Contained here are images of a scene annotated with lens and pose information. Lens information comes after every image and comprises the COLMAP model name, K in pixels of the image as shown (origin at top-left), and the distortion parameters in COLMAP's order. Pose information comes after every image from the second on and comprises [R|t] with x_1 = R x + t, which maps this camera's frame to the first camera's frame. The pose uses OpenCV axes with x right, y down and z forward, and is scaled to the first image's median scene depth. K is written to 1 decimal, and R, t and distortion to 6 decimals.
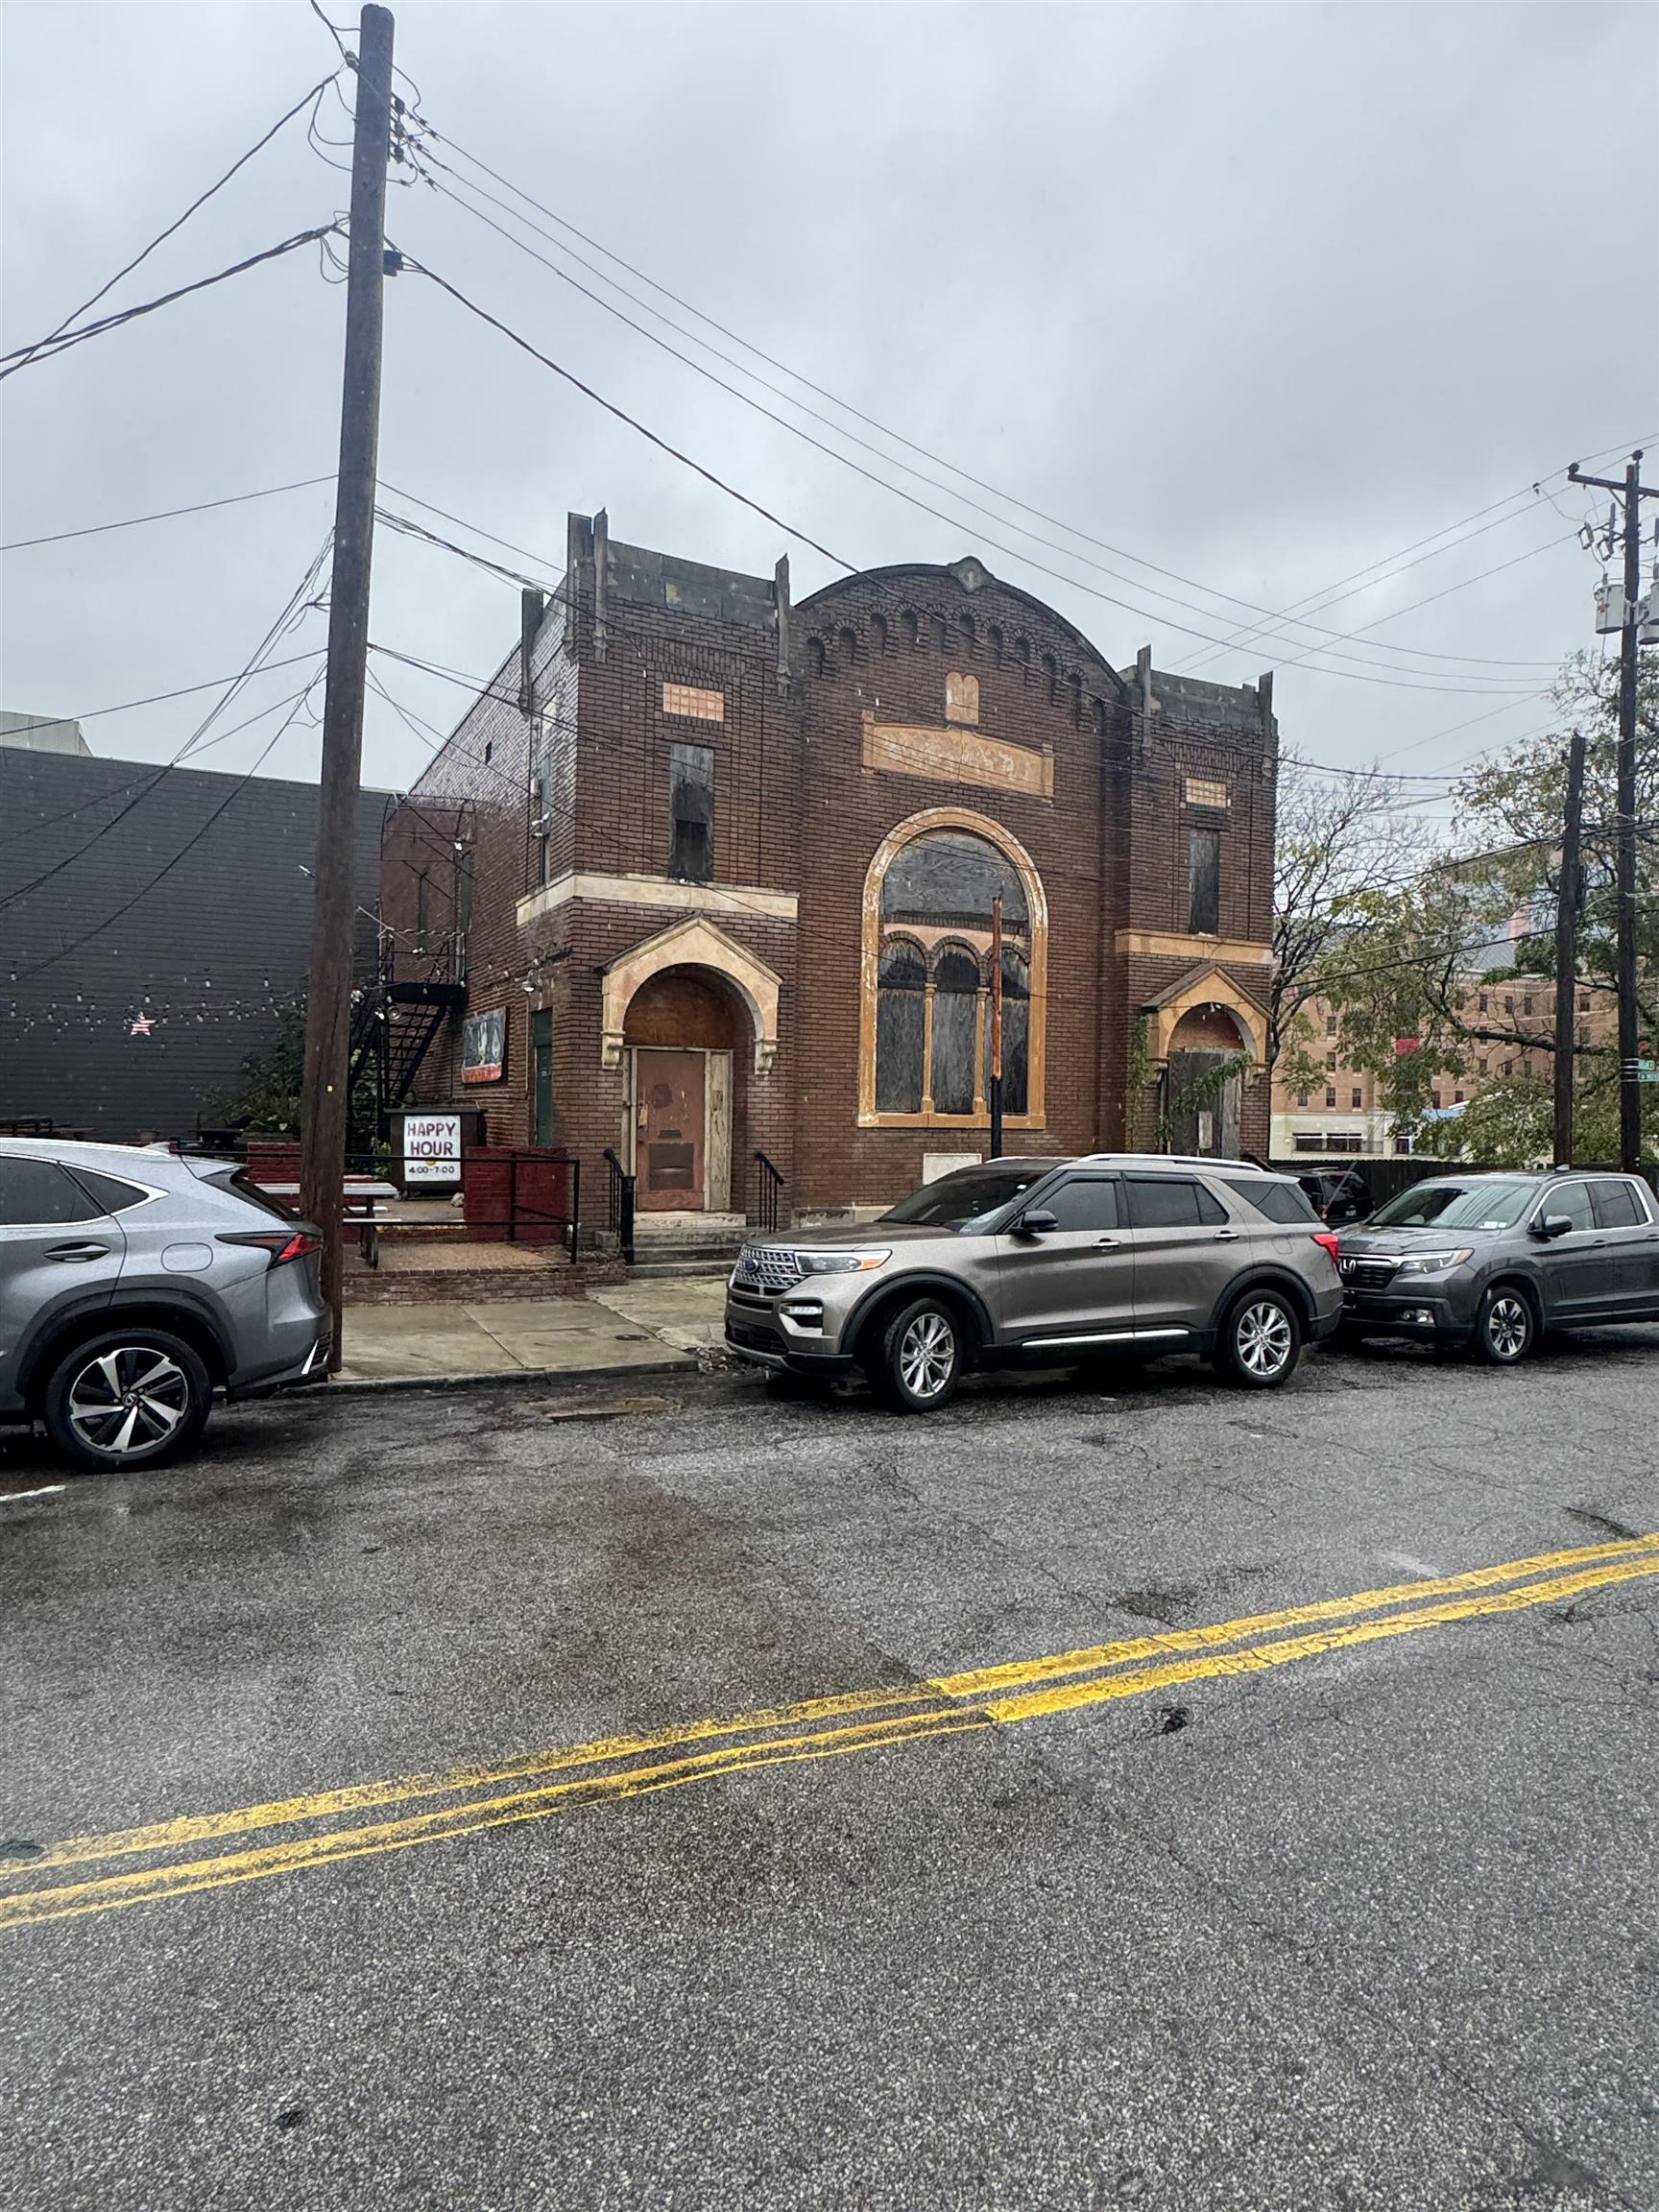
lens RADIAL K [[1222.8, 0, 829.4], [0, 1222.8, 1106.2], [0, 0, 1]] dist [-0.000481, -0.000218]
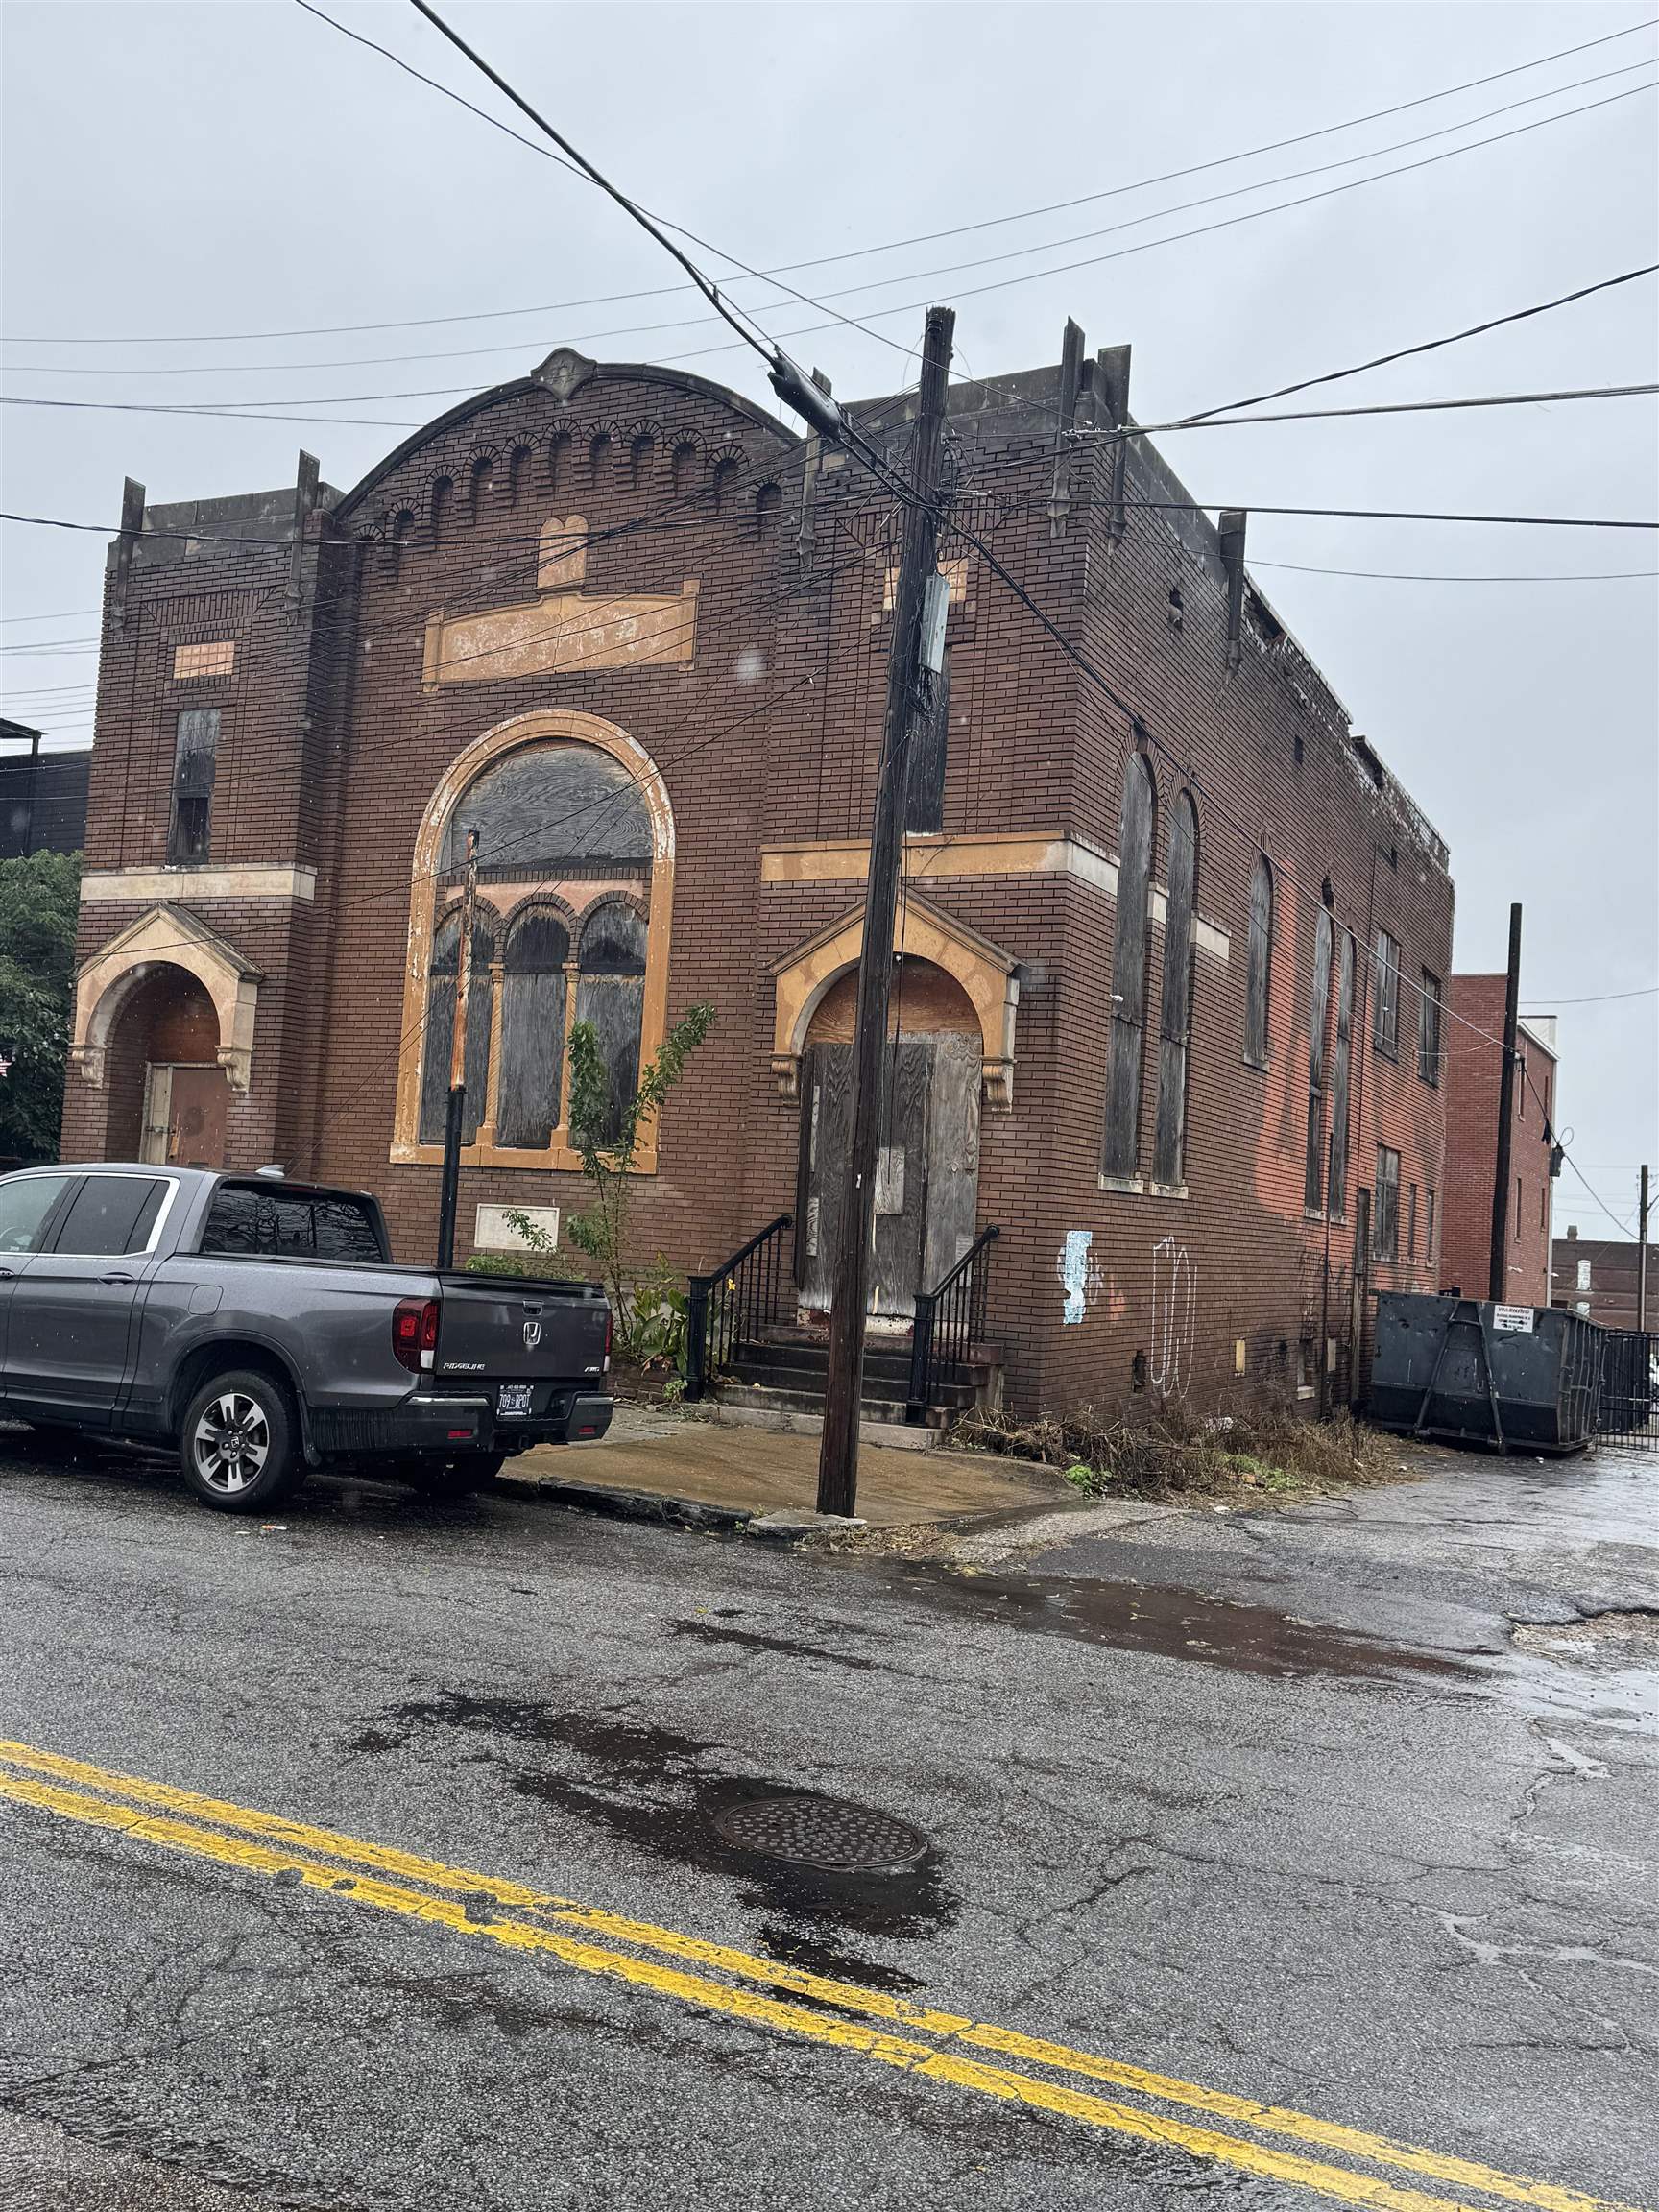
lens RADIAL K [[1999.0, 0, 829.4], [0, 1999.0, 1103.4], [0, 0, 1]] dist [0.106858, -0.002015]
pose [[0.580906, -0.035969, -0.813176, 1.138248], [-0.043586, 0.996215, -0.075202, 0.059352], [0.812803, 0.079128, 0.577140, 0.494620]]
